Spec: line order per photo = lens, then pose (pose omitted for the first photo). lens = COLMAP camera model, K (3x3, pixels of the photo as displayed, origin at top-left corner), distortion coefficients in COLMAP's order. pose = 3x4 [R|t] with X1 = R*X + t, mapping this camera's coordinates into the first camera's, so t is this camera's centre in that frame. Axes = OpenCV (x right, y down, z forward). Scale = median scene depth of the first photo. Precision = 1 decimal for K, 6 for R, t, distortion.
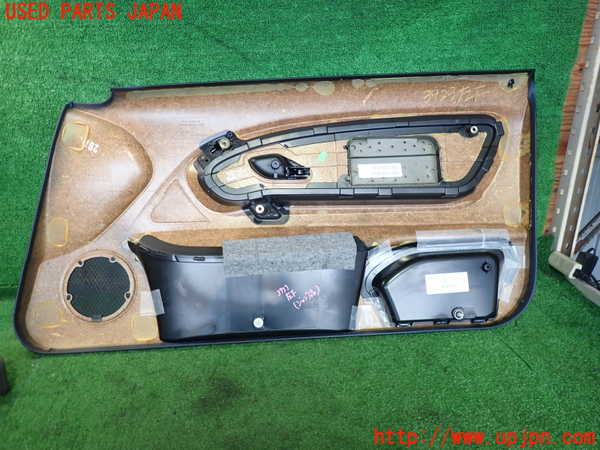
lens RADIAL K [[443.6, 0, 296.4], [0, 443.6, 226.7], [0, 0, 1]] dist [0.007401, -0.001492]
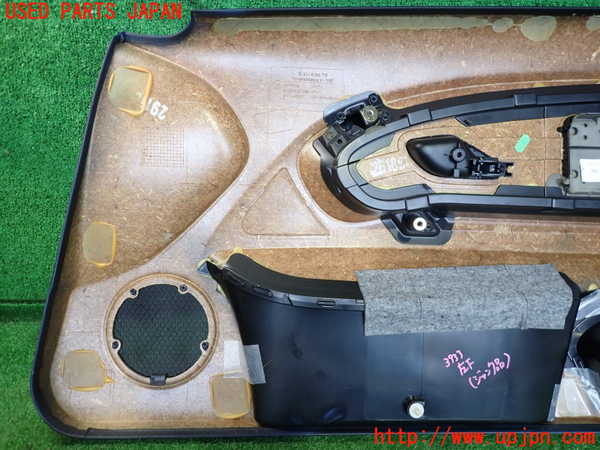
lens RADIAL K [[443.6, 0, 296.4], [0, 443.6, 226.7], [0, 0, 1]] dist [0.007401, -0.001492]
pose [[0.998147, 0.057242, -0.020622, -0.235930], [-0.054943, 0.993603, 0.098659, -0.086346], [0.026137, -0.097343, 0.994908, 0.365159]]
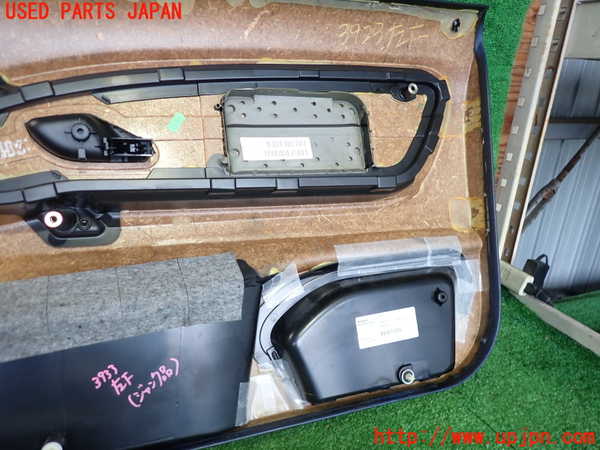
lens RADIAL K [[443.6, 0, 296.4], [0, 443.6, 226.7], [0, 0, 1]] dist [0.007401, -0.001492]
pose [[0.961609, -0.036029, 0.272049, 0.046281], [0.033606, 0.999343, 0.013562, -0.028259], [-0.272359, -0.003899, 0.962188, 0.416246]]
